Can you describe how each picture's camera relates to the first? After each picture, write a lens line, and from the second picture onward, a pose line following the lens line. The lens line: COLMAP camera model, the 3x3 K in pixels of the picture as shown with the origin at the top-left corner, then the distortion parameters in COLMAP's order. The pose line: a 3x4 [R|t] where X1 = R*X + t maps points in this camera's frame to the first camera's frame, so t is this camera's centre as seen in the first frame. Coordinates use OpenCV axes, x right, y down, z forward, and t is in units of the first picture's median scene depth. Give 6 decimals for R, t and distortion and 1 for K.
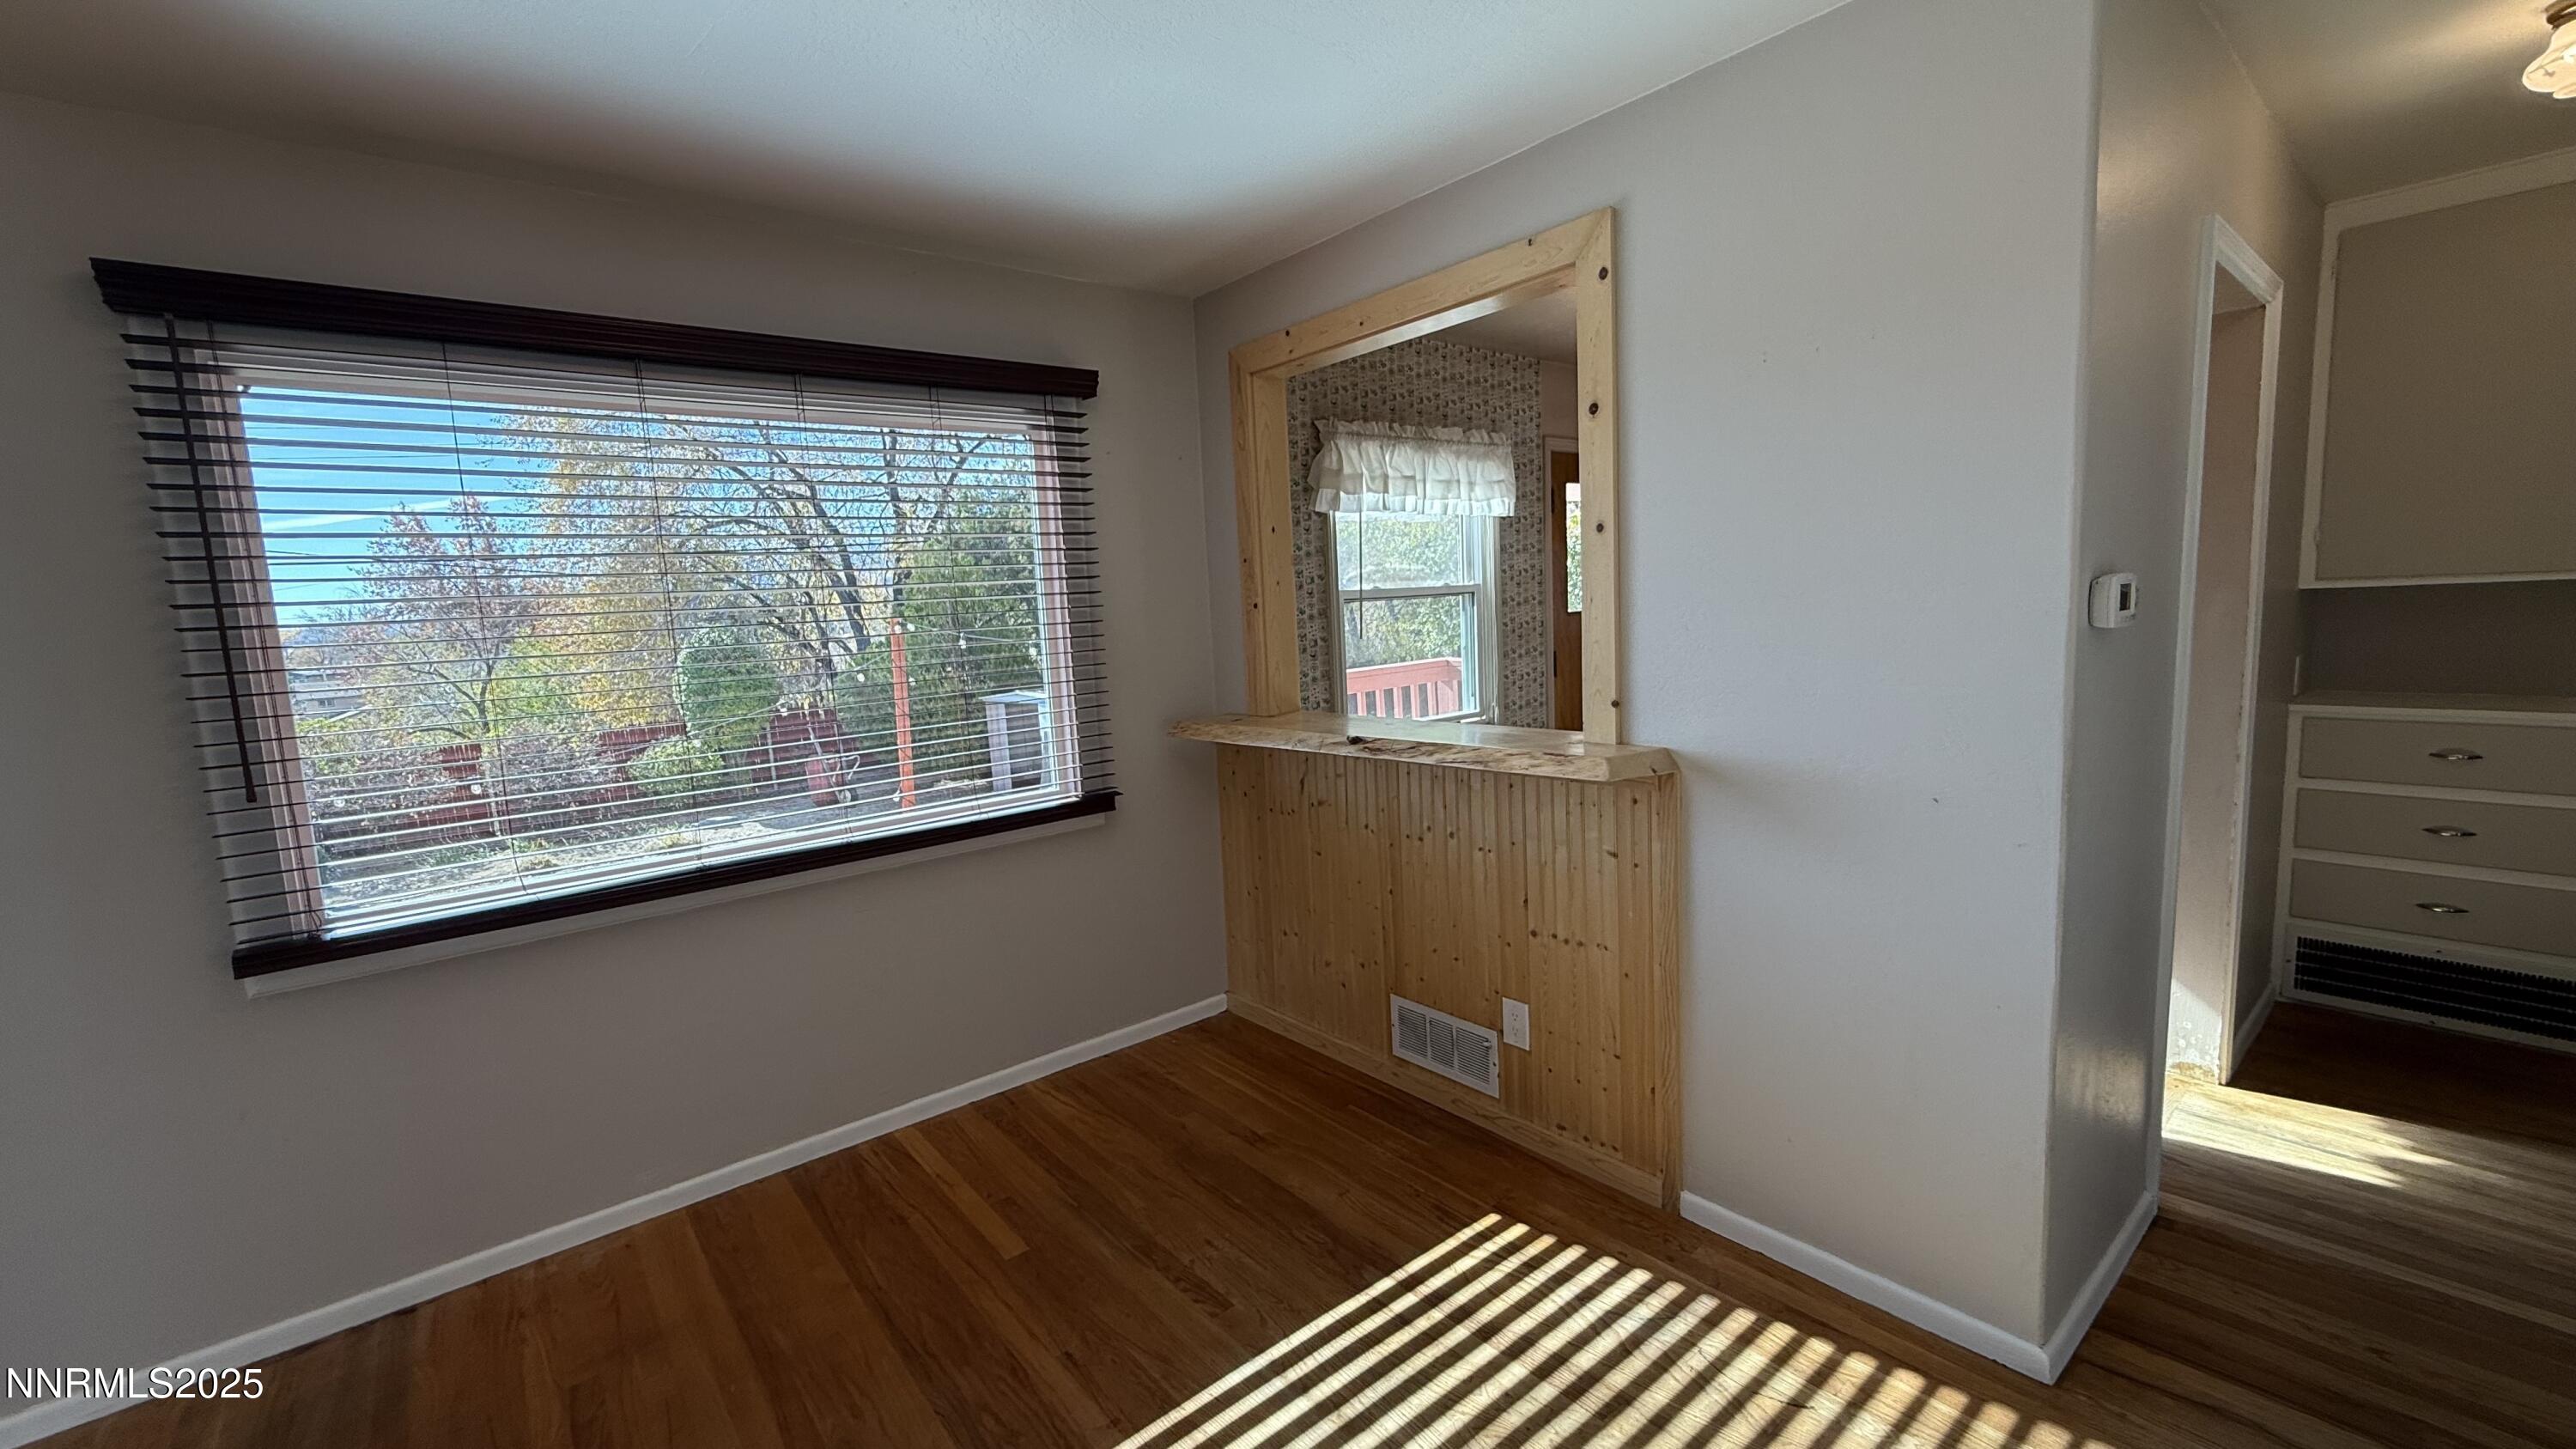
lens RADIAL K [[1025.6, 0, 1278.9], [0, 1025.6, 725.6], [0, 0, 1]] dist [0.002125, -0.000249]
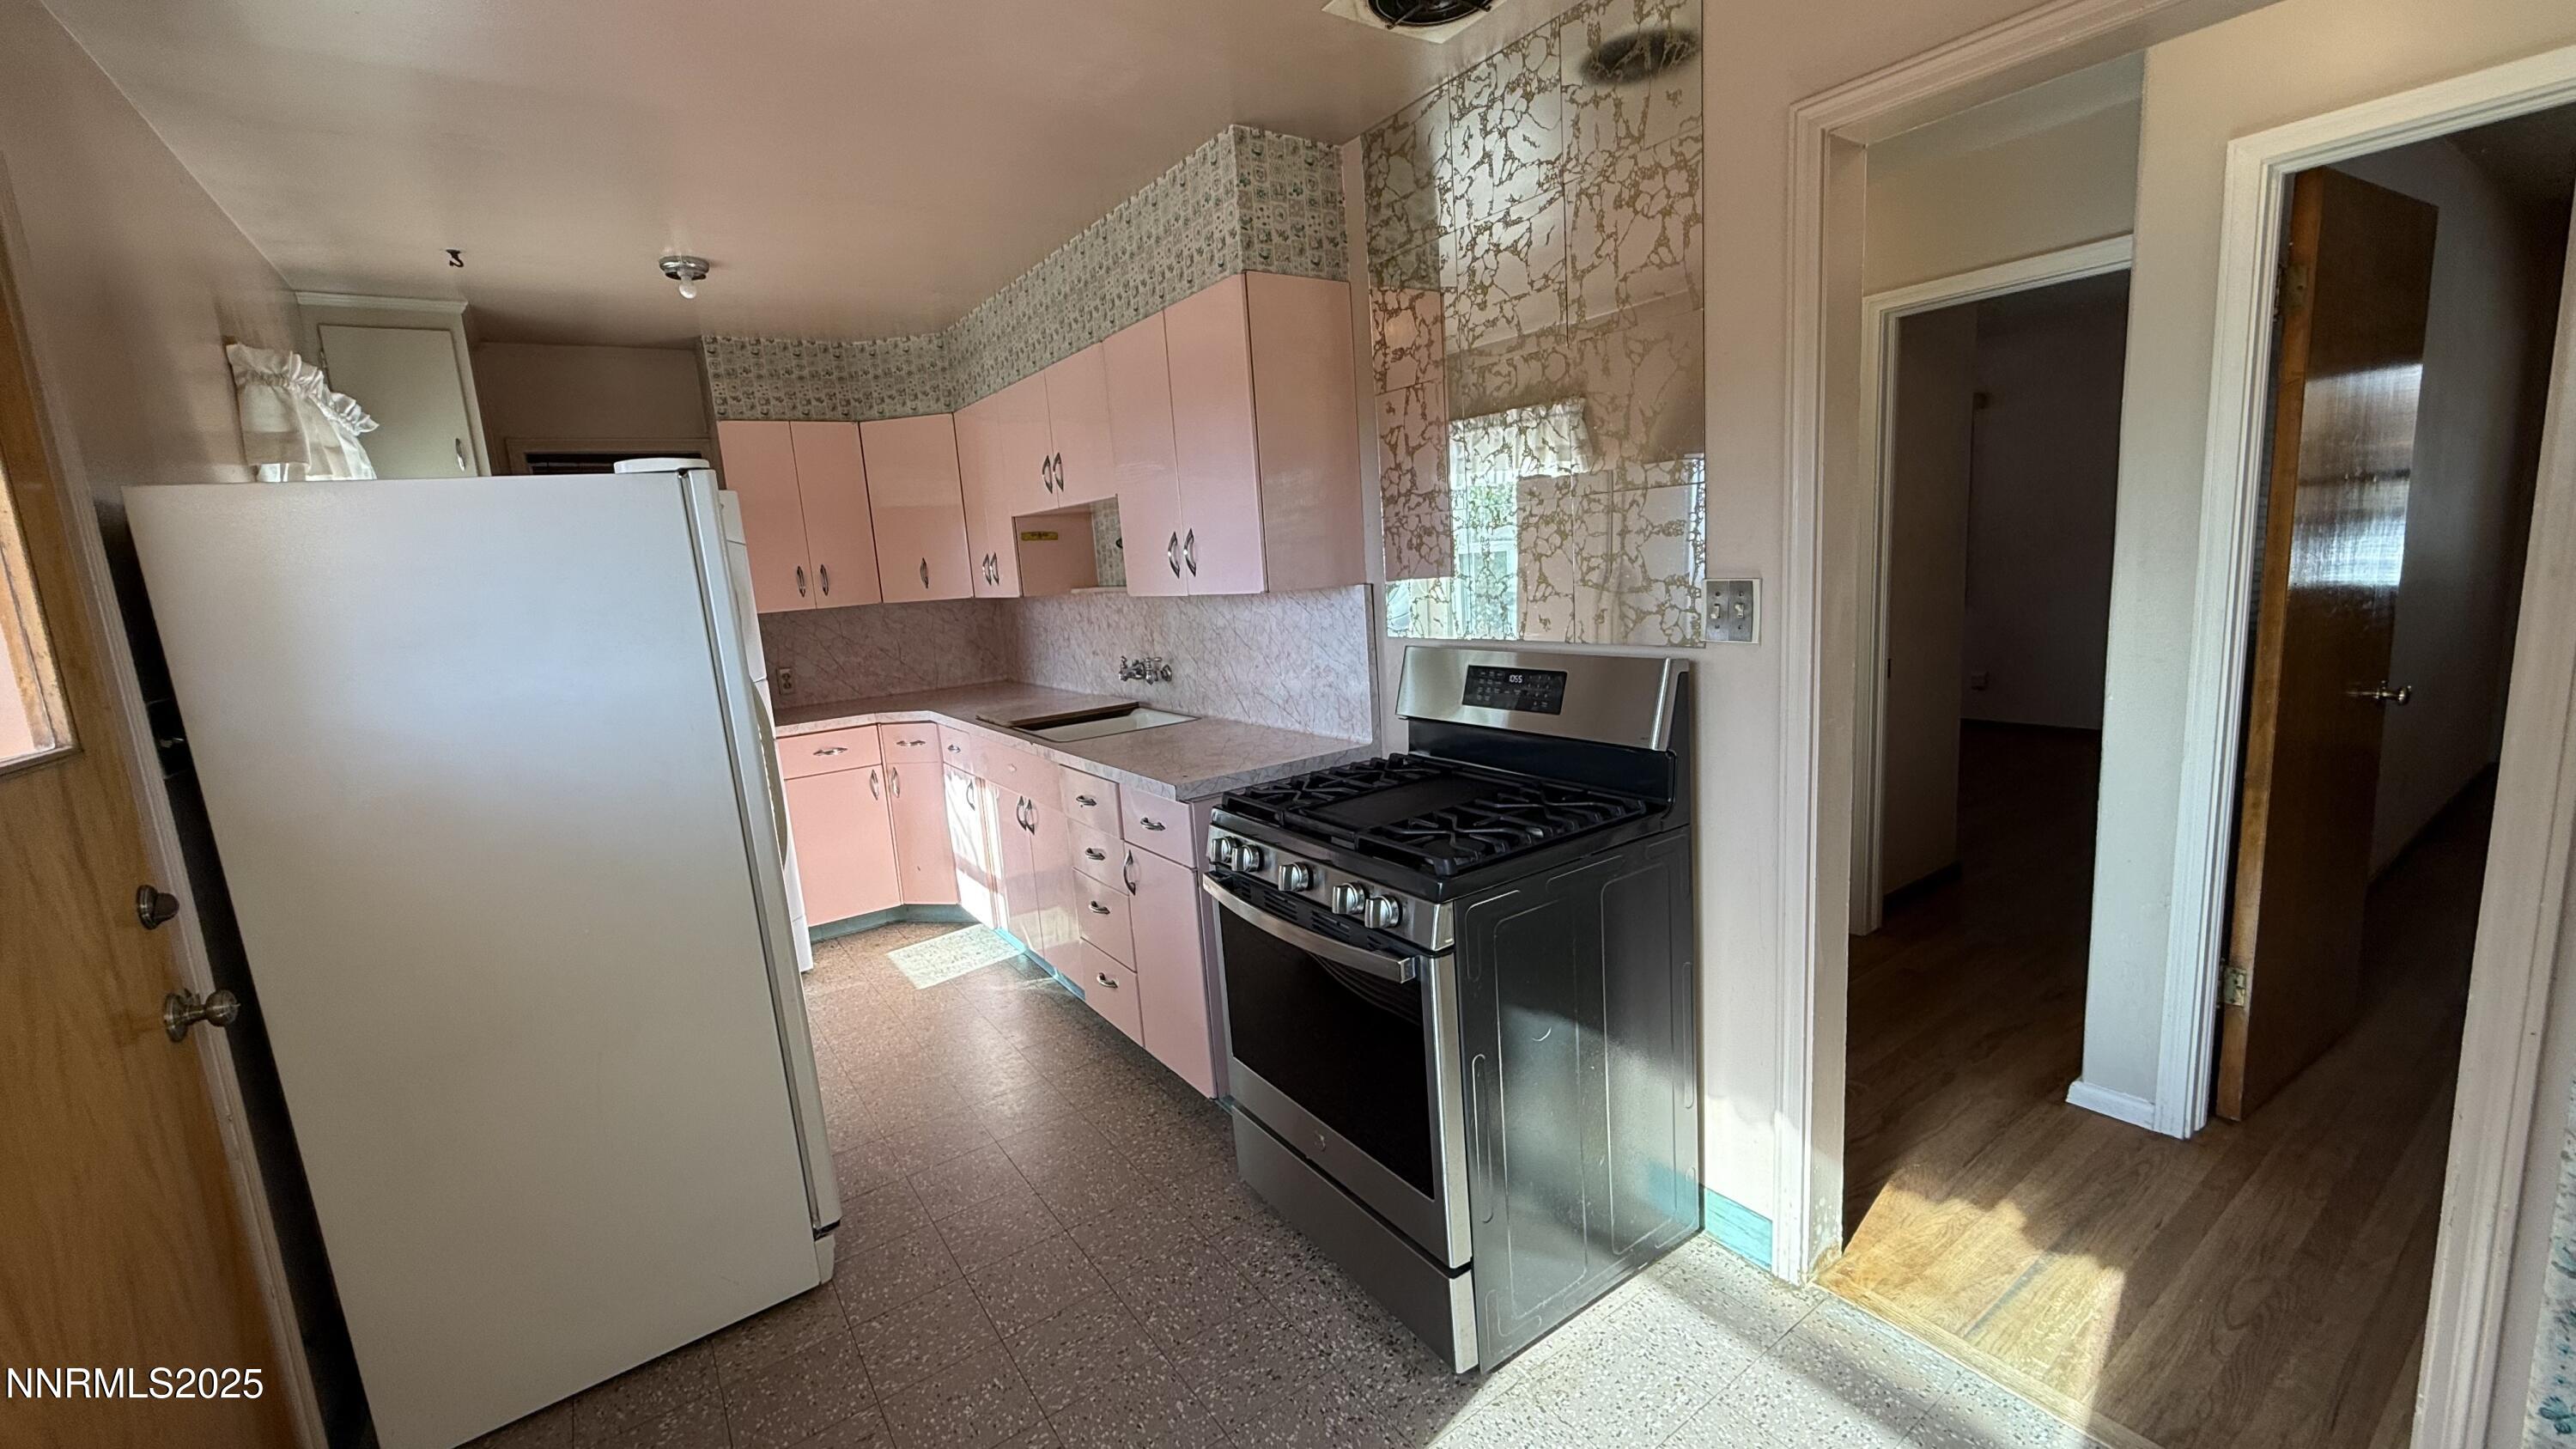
lens RADIAL K [[1025.6, 0, 1270.8], [0, 1025.6, 727.6], [0, 0, 1]] dist [0.002125, -0.000249]
pose [[0.089621, -0.122933, 0.988360, 0.192685], [0.187054, 0.976772, 0.104530, -0.156731], [-0.978253, 0.175509, 0.110535, 1.167986]]
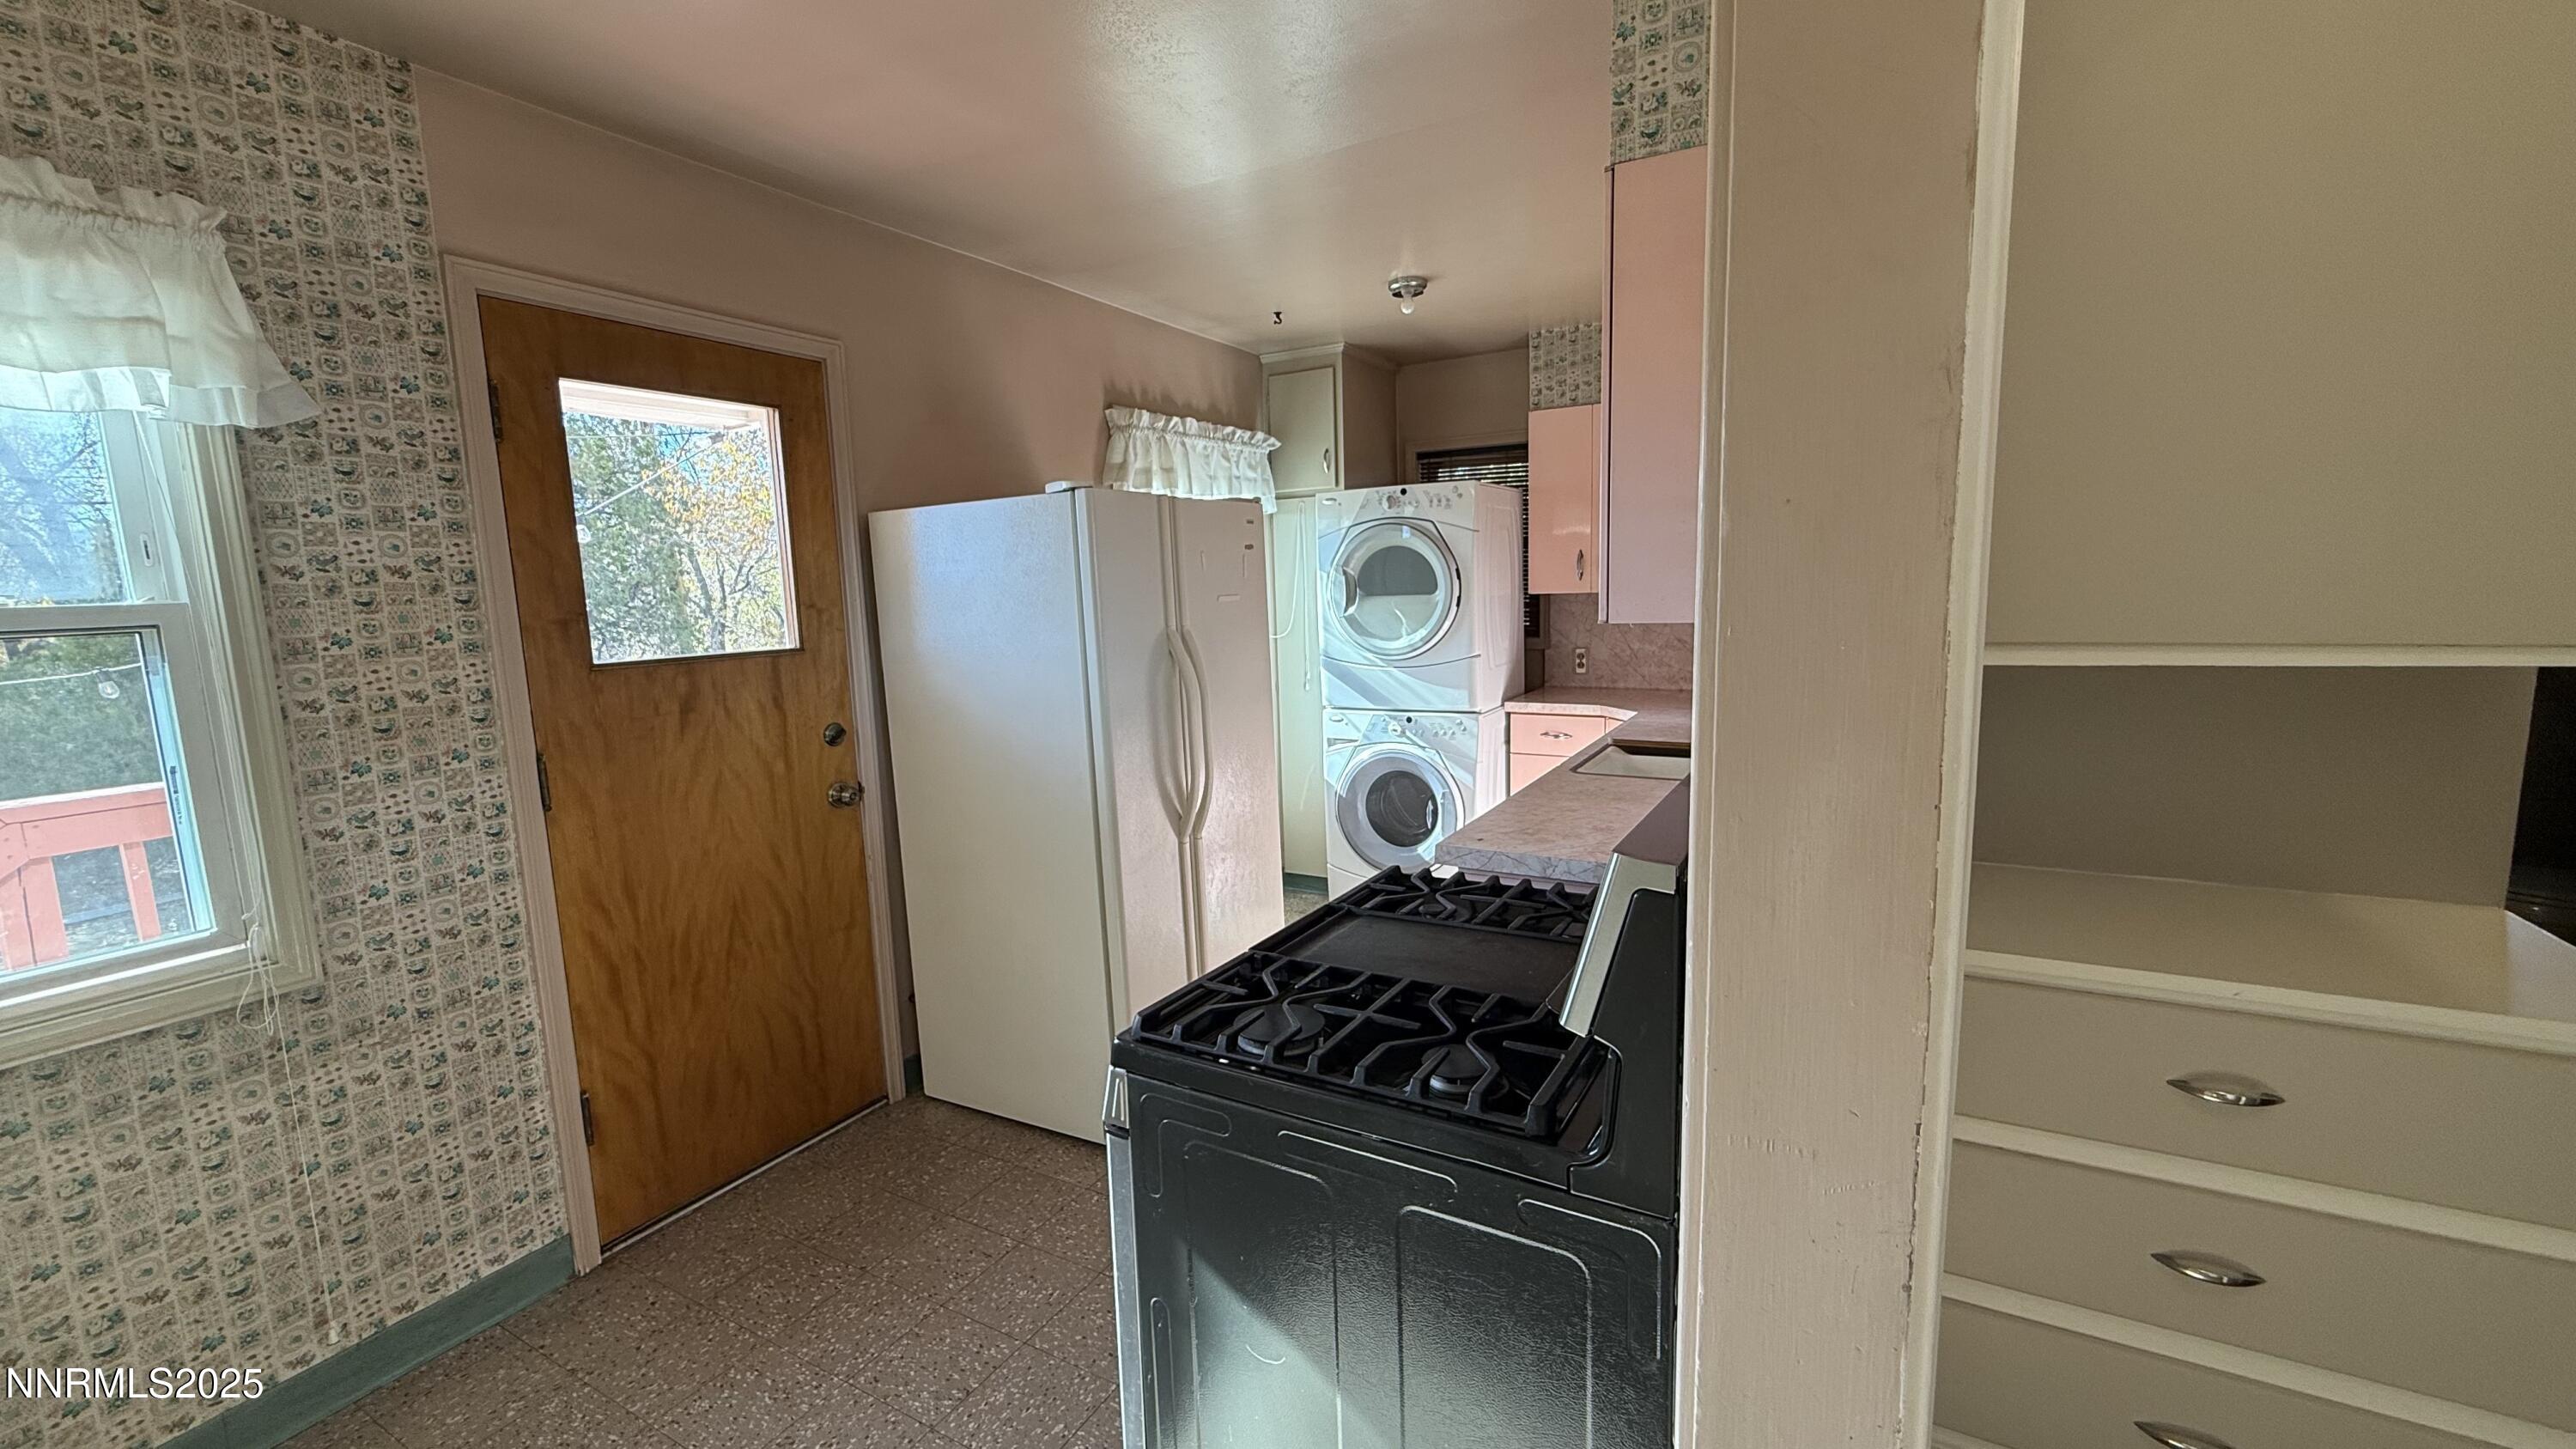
lens RADIAL K [[1025.6, 0, 1291.5], [0, 1025.6, 717.8], [0, 0, 1]] dist [0.002125, -0.000249]
pose [[0.929539, -0.027234, 0.367716, 0.654283], [0.029169, 0.999574, 0.000298, -0.126578], [-0.367567, 0.010449, 0.929938, 0.750063]]
